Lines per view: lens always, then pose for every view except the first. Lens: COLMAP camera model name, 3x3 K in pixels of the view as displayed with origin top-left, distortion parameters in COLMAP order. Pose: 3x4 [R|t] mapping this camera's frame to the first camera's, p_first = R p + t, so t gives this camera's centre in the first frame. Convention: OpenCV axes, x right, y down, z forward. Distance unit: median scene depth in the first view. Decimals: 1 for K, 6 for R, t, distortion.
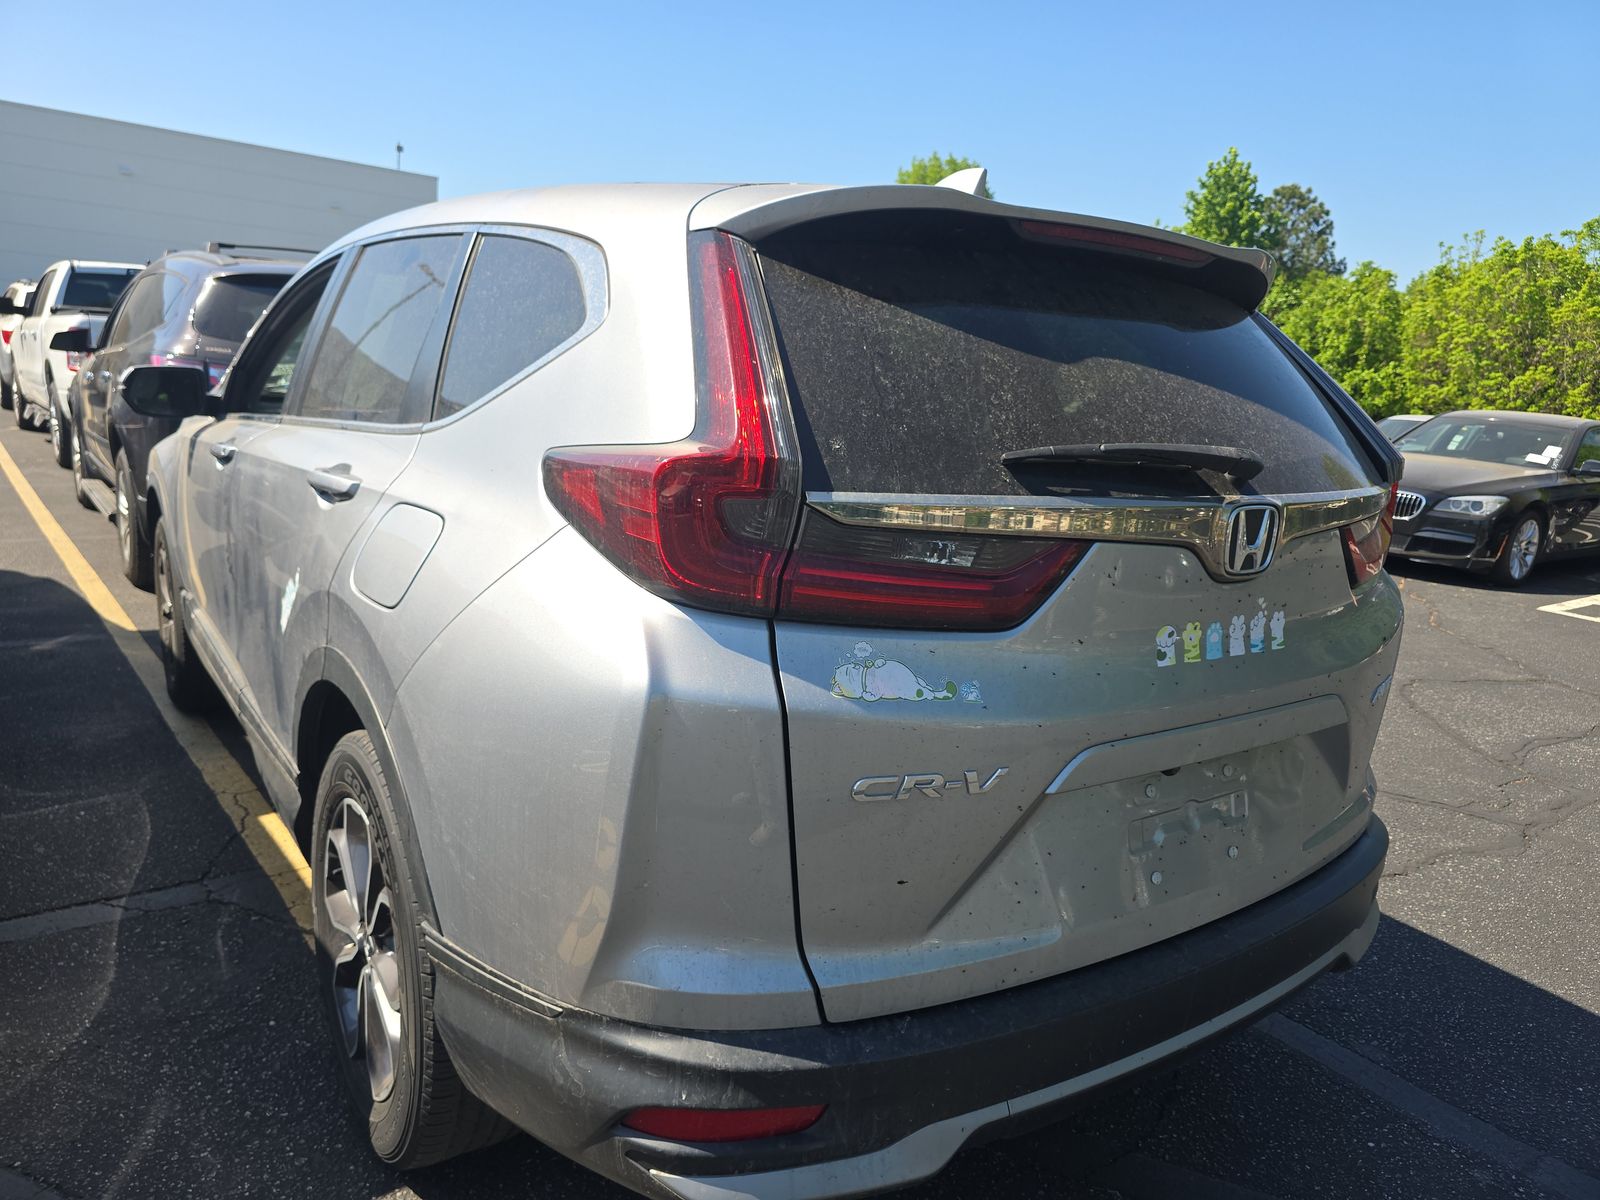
lens RADIAL K [[1059.0, 0, 804.6], [0, 1059.0, 599.4], [0, 0, 1]] dist [0.027492, -0.020639]
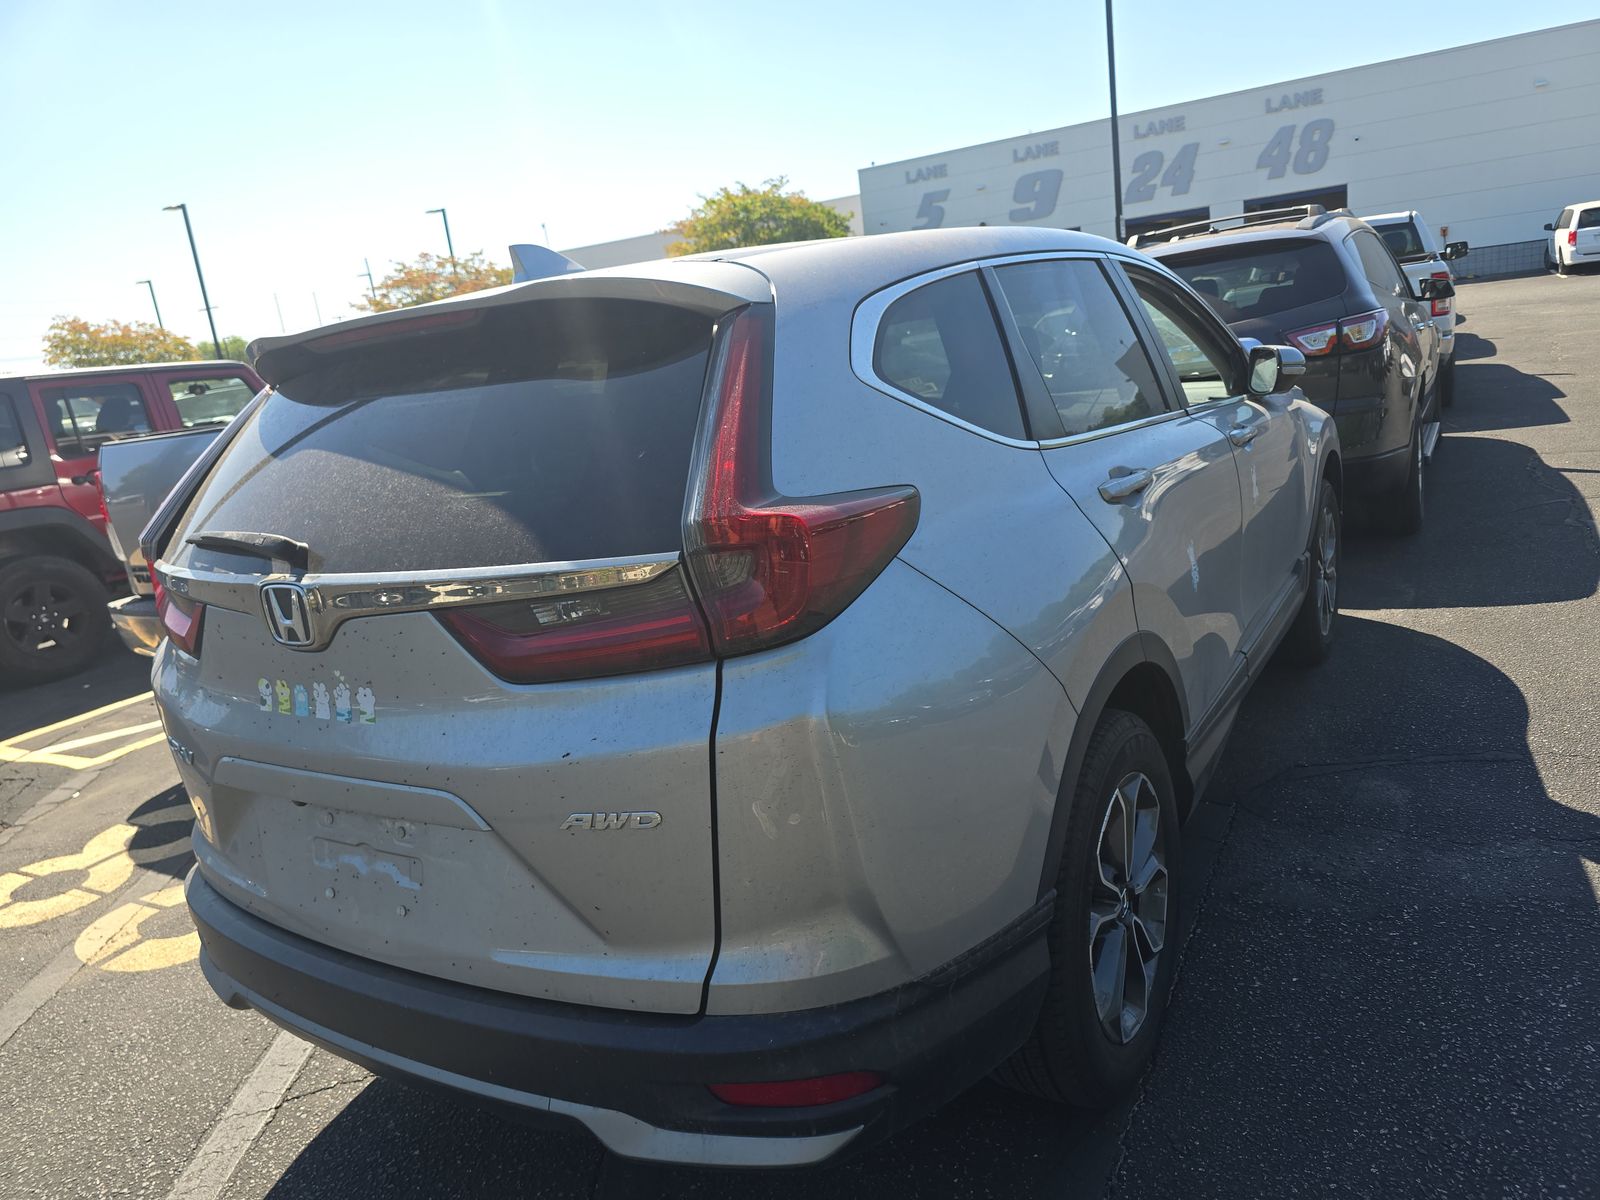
lens RADIAL K [[1059.0, 0, 796.5], [0, 1059.0, 603.2], [0, 0, 1]] dist [0.027492, -0.020639]
pose [[0.398023, 0.099877, -0.911922, 1.777463], [-0.038157, 0.994998, 0.092322, -0.206832], [0.916581, -0.001950, 0.399843, 1.135064]]
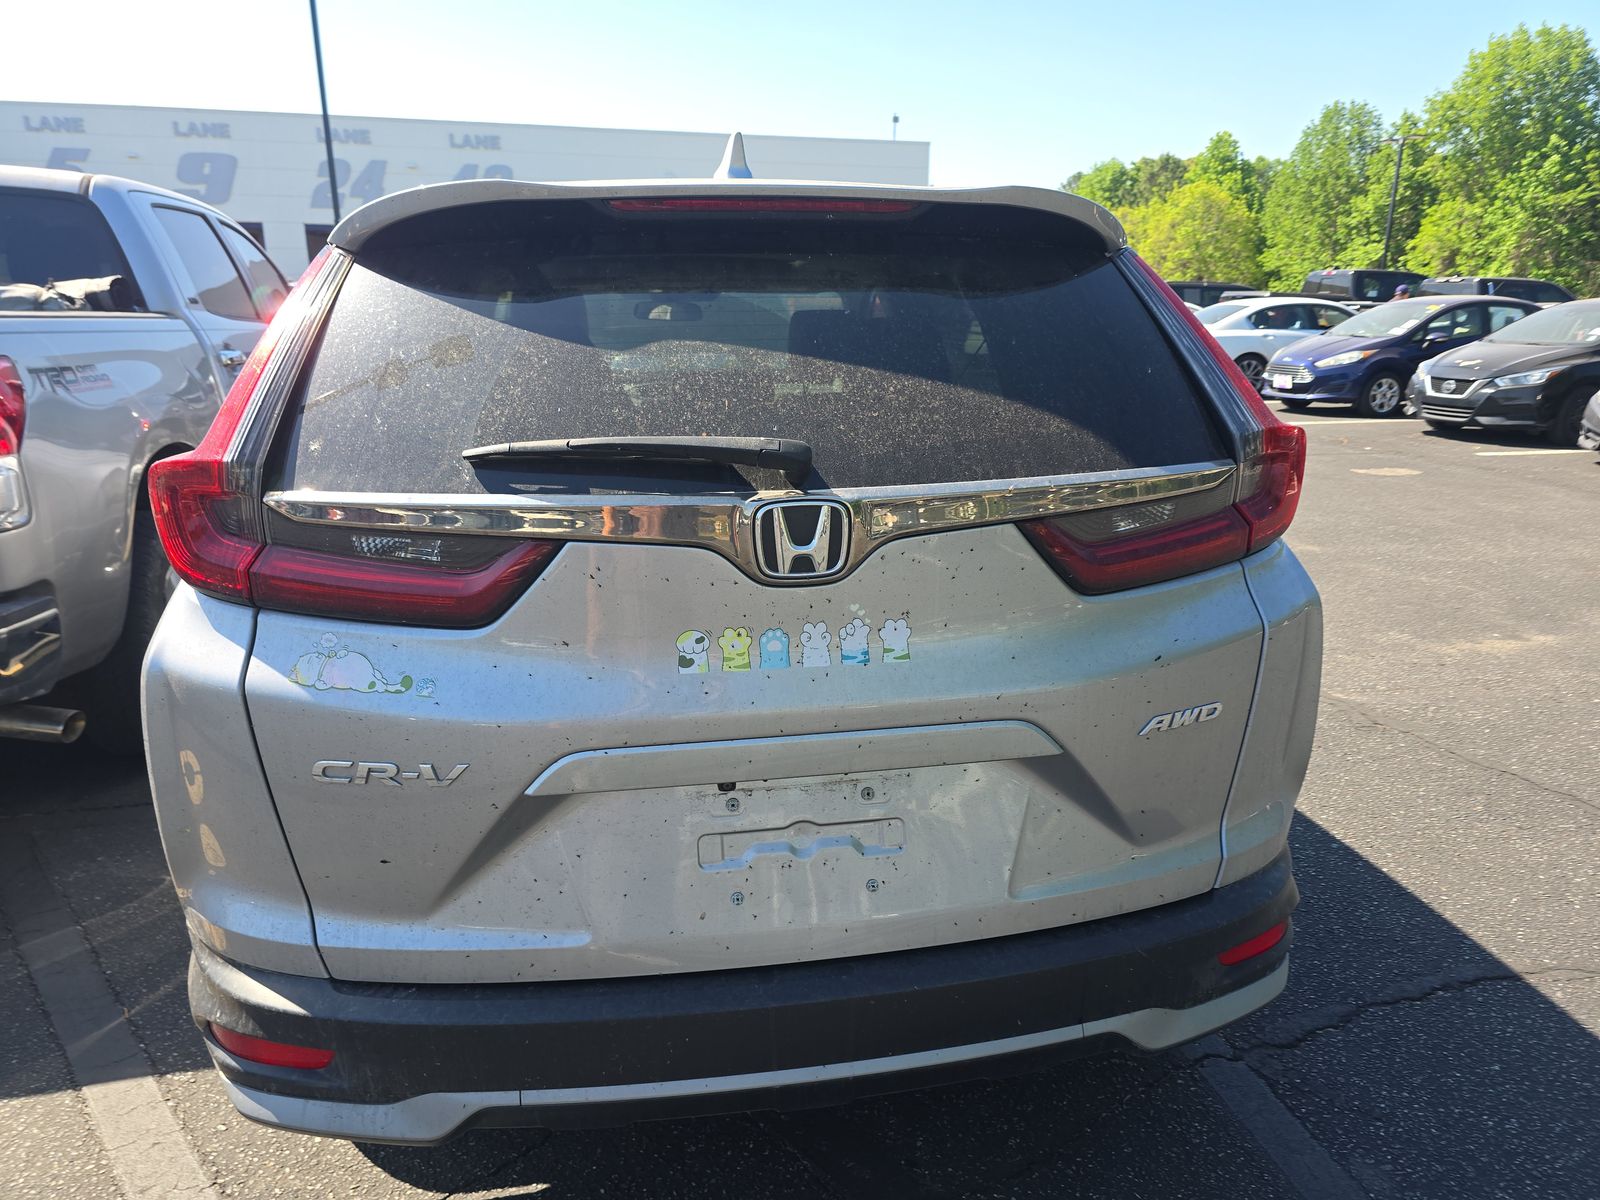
lens RADIAL K [[1059.0, 0, 804.9], [0, 1059.0, 596.2], [0, 0, 1]] dist [0.027492, -0.020639]
pose [[0.902353, 0.043459, -0.428801, 0.872995], [-0.026046, 0.998584, 0.046395, -0.054089], [0.430210, -0.030696, 0.902207, 0.223271]]
